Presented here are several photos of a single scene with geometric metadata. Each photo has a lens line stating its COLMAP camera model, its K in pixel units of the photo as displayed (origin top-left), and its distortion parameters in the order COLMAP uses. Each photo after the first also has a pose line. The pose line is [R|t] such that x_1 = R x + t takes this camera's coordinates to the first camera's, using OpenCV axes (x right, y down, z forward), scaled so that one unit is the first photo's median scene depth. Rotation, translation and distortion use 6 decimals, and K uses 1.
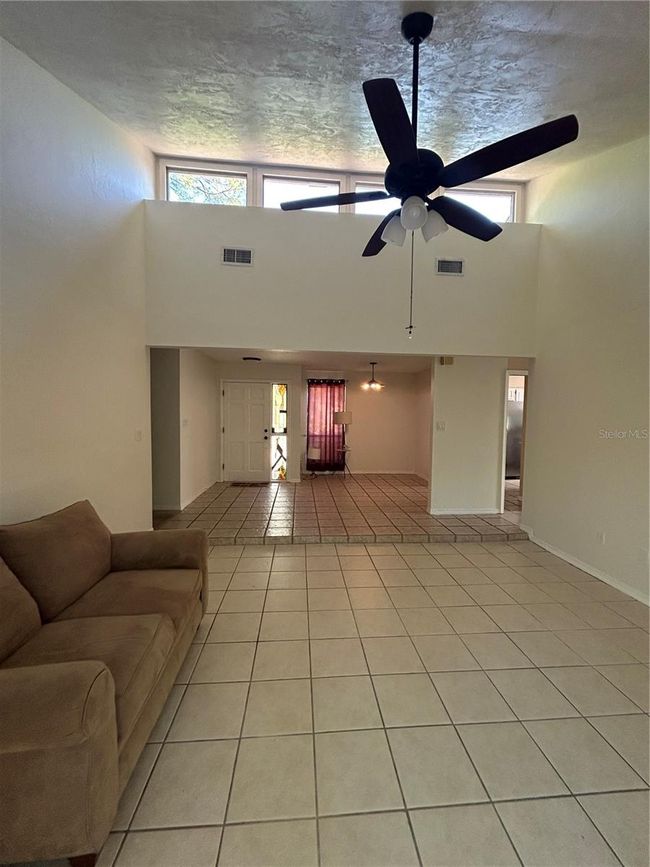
lens RADIAL K [[347.3, 0, 325.1], [0, 347.3, 434.2], [0, 0, 1]] dist [-0.000086, 0.000050]
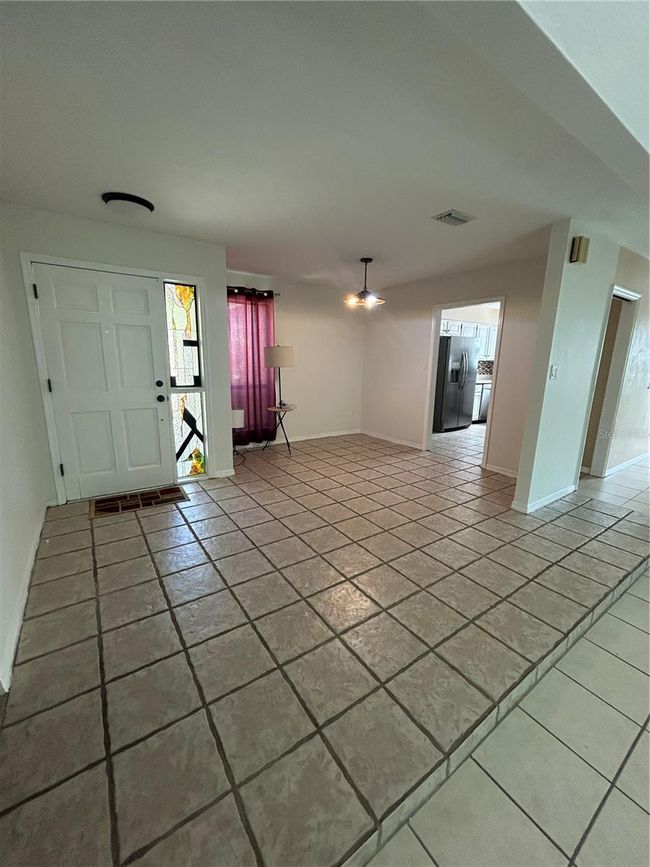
lens RADIAL K [[347.3, 0, 325.5], [0, 347.3, 431.2], [0, 0, 1]] dist [-0.000086, 0.000050]
pose [[0.870001, -0.099150, 0.482977, -0.205129], [0.016605, 0.984908, 0.172280, -0.023295], [-0.492770, -0.141864, 0.858518, 0.456016]]
